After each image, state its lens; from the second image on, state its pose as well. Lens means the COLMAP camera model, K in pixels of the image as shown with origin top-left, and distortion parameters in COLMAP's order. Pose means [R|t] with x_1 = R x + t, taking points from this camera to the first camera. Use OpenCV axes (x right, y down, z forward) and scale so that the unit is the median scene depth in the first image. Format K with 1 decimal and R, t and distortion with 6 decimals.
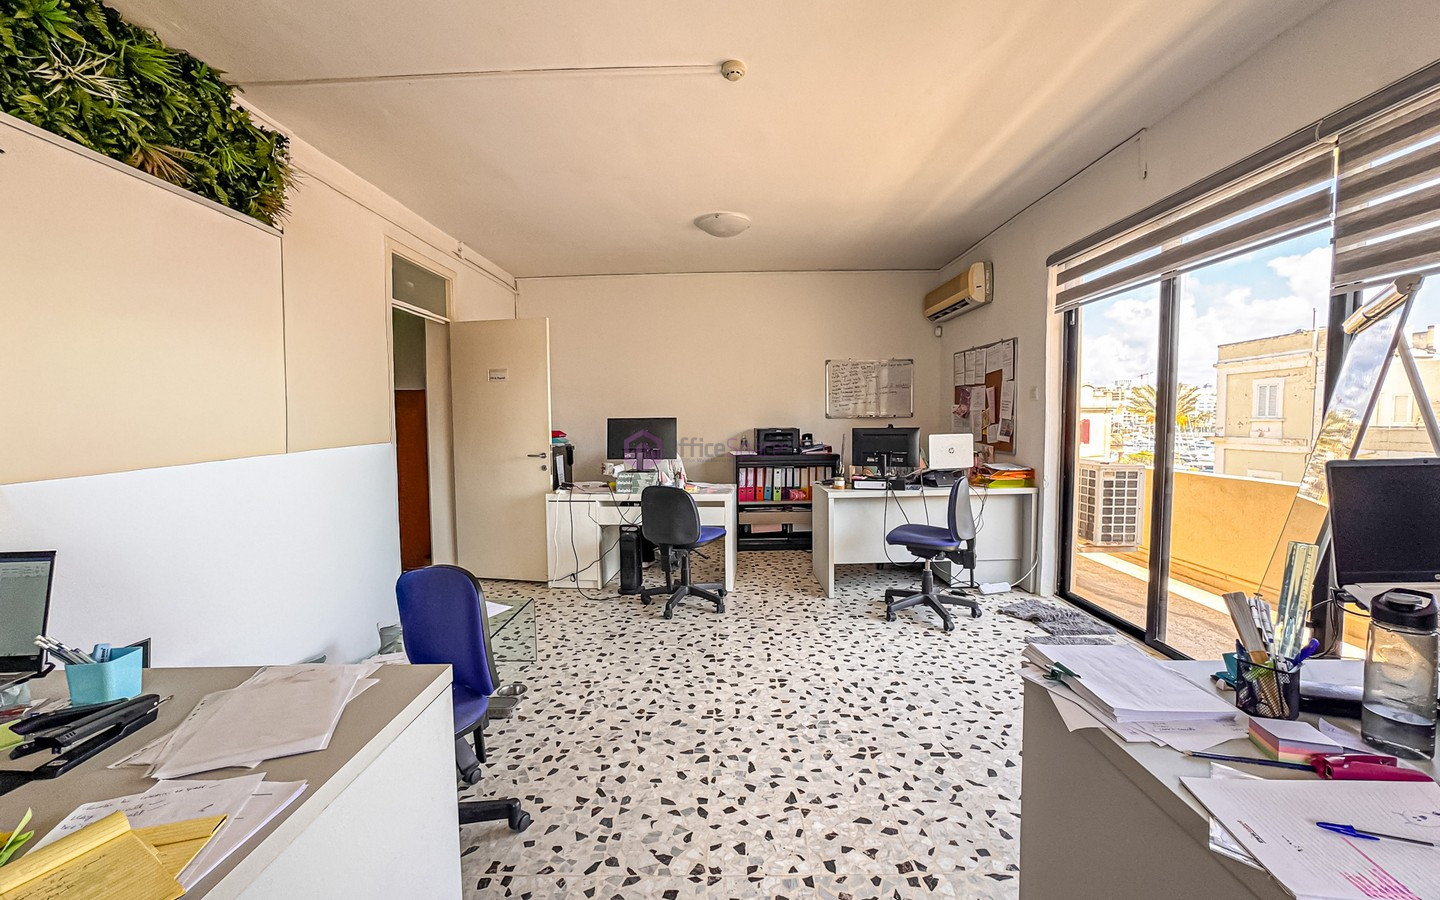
lens RADIAL K [[582.3, 0, 722.3], [0, 582.3, 454.7], [0, 0, 1]] dist [-0.038821, 0.017608]
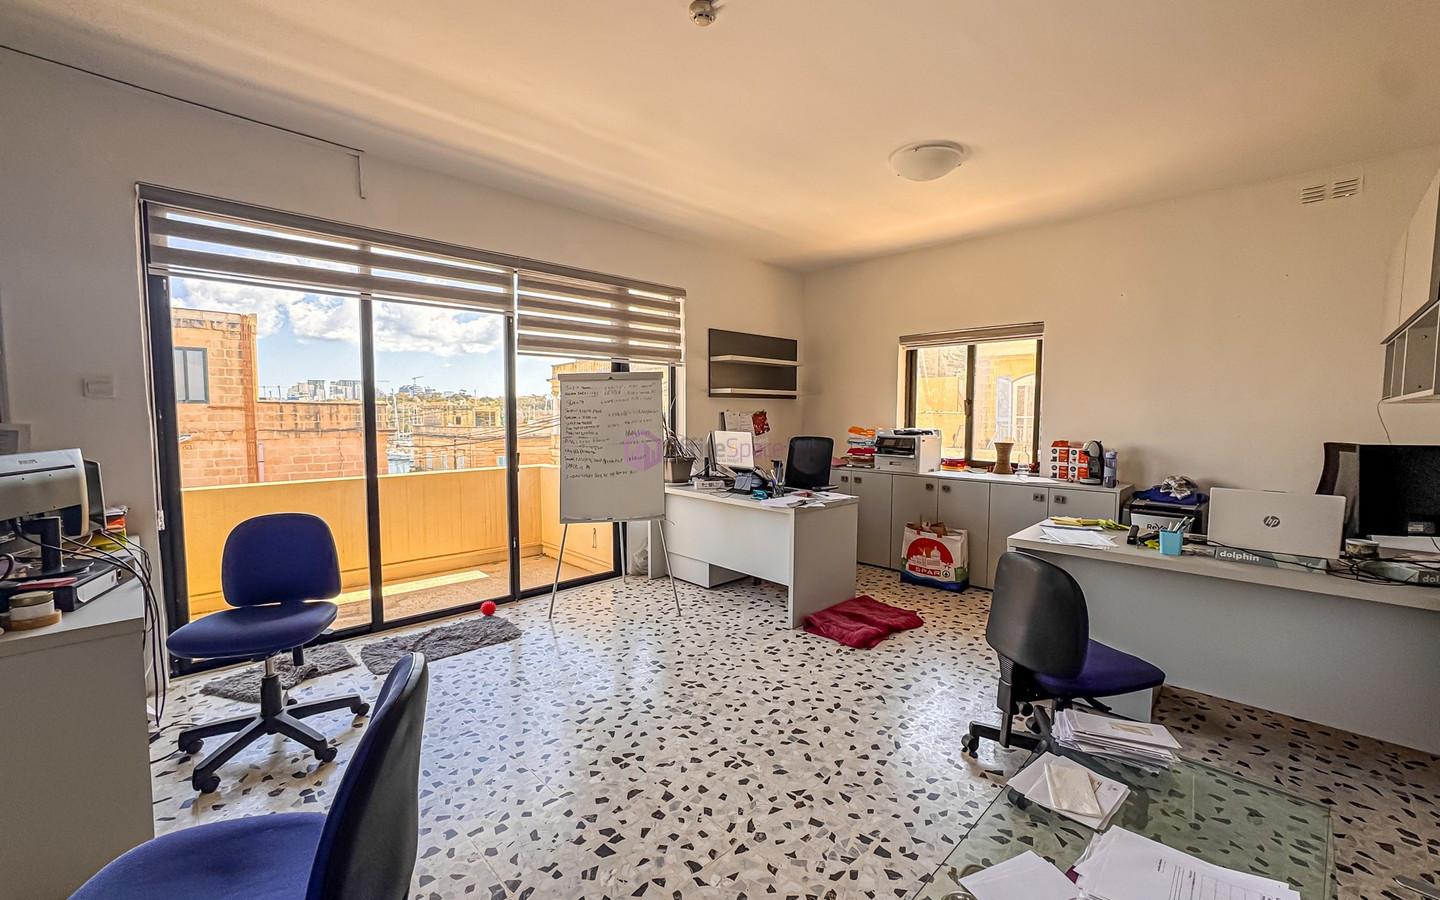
lens RADIAL K [[582.3, 0, 722.3], [0, 582.3, 454.7], [0, 0, 1]] dist [-0.038821, 0.017608]
pose [[-0.712520, -0.036610, 0.700696, -0.615843], [0.050389, 0.993390, 0.103141, -0.108208], [-0.699840, 0.108798, -0.705965, 1.640188]]
